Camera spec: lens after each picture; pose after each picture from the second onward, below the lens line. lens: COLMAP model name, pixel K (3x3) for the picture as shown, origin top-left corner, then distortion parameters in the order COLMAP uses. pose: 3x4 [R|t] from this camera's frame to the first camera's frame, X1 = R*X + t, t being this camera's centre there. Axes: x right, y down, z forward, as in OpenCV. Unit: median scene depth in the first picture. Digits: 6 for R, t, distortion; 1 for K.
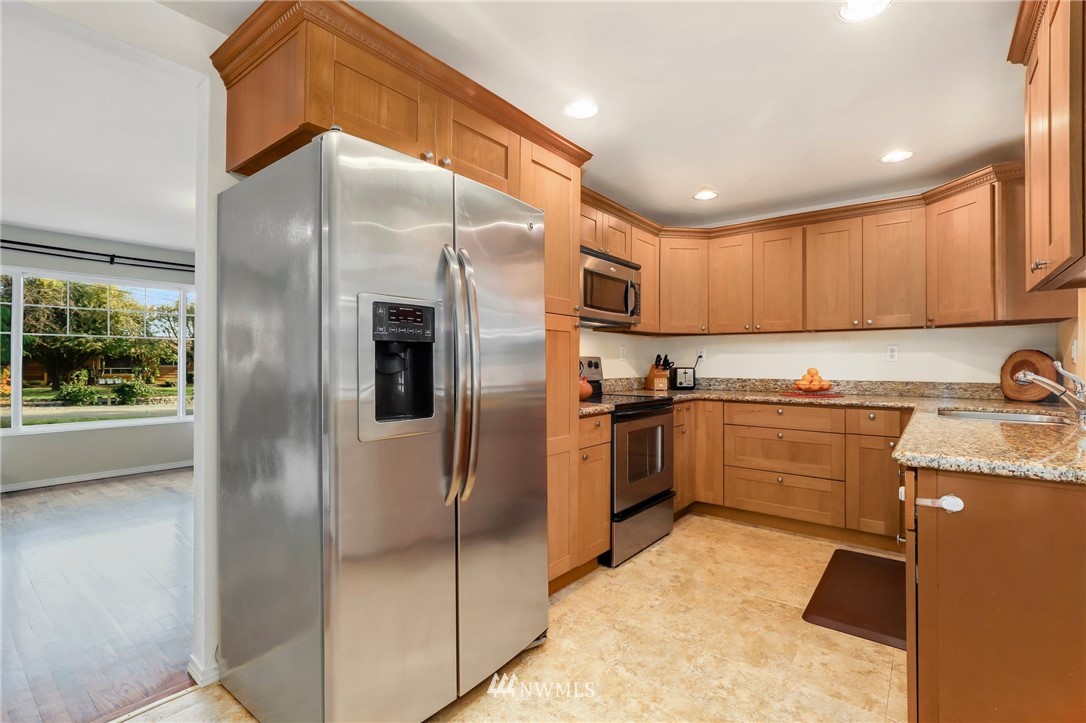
lens RADIAL K [[490.0, 0, 551.6], [0, 490.0, 358.1], [0, 0, 1]] dist [-0.009132, 0.001298]
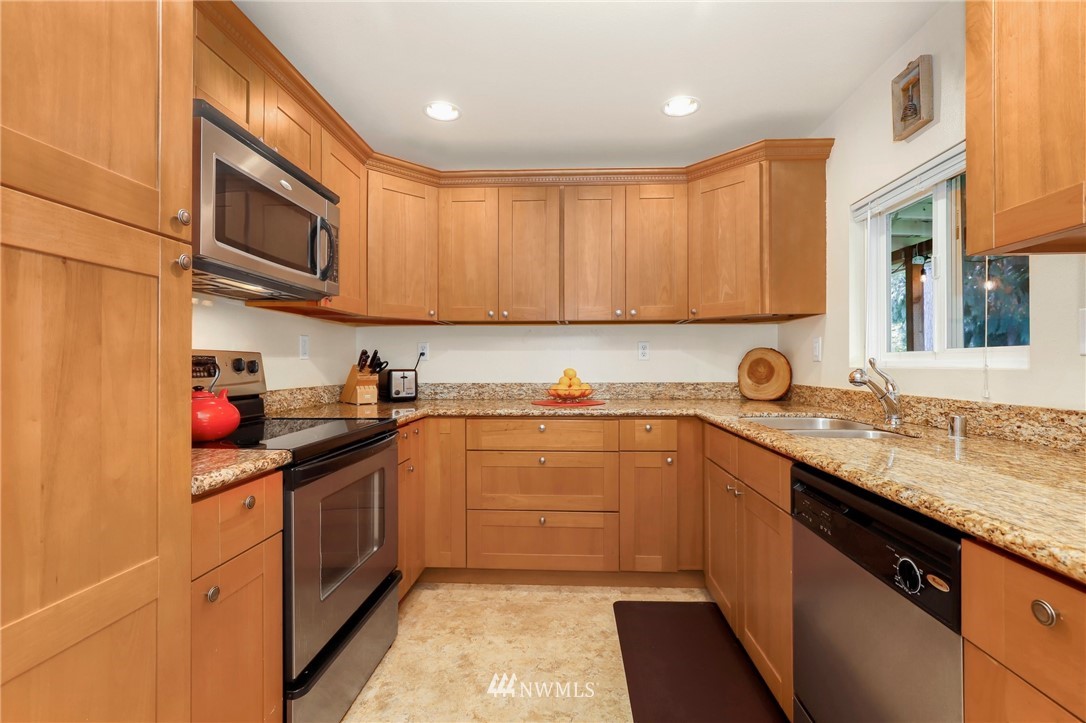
lens RADIAL K [[500.5, 0, 557.0], [0, 500.5, 363.7], [0, 0, 1]] dist [-0.008088, 0.000334]
pose [[0.812045, -0.003688, 0.583583, 0.046998], [-0.001297, 0.999966, 0.008124, 0.006451], [-0.583594, -0.007354, 0.812013, 0.384796]]
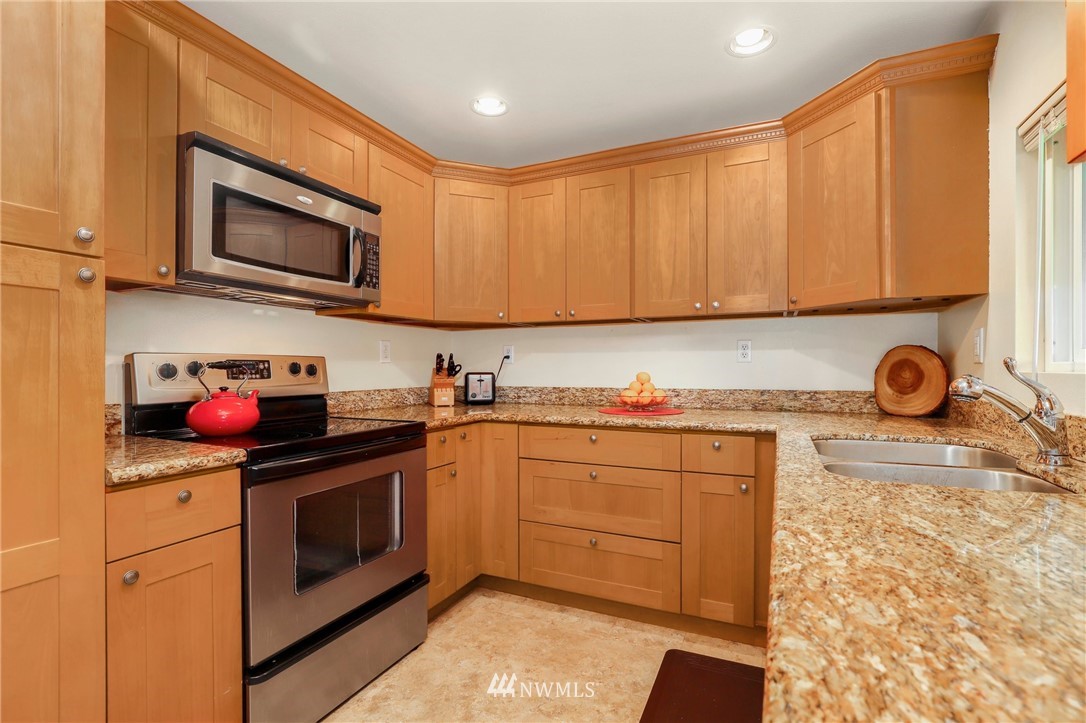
lens RADIAL K [[502.9, 0, 547.6], [0, 502.9, 369.5], [0, 0, 1]] dist [-0.016483, 0.000117]
pose [[0.972479, -0.005803, 0.232919, 0.255976], [0.002731, 0.999905, 0.013511, 0.007015], [-0.232975, -0.012503, 0.972402, 0.366118]]
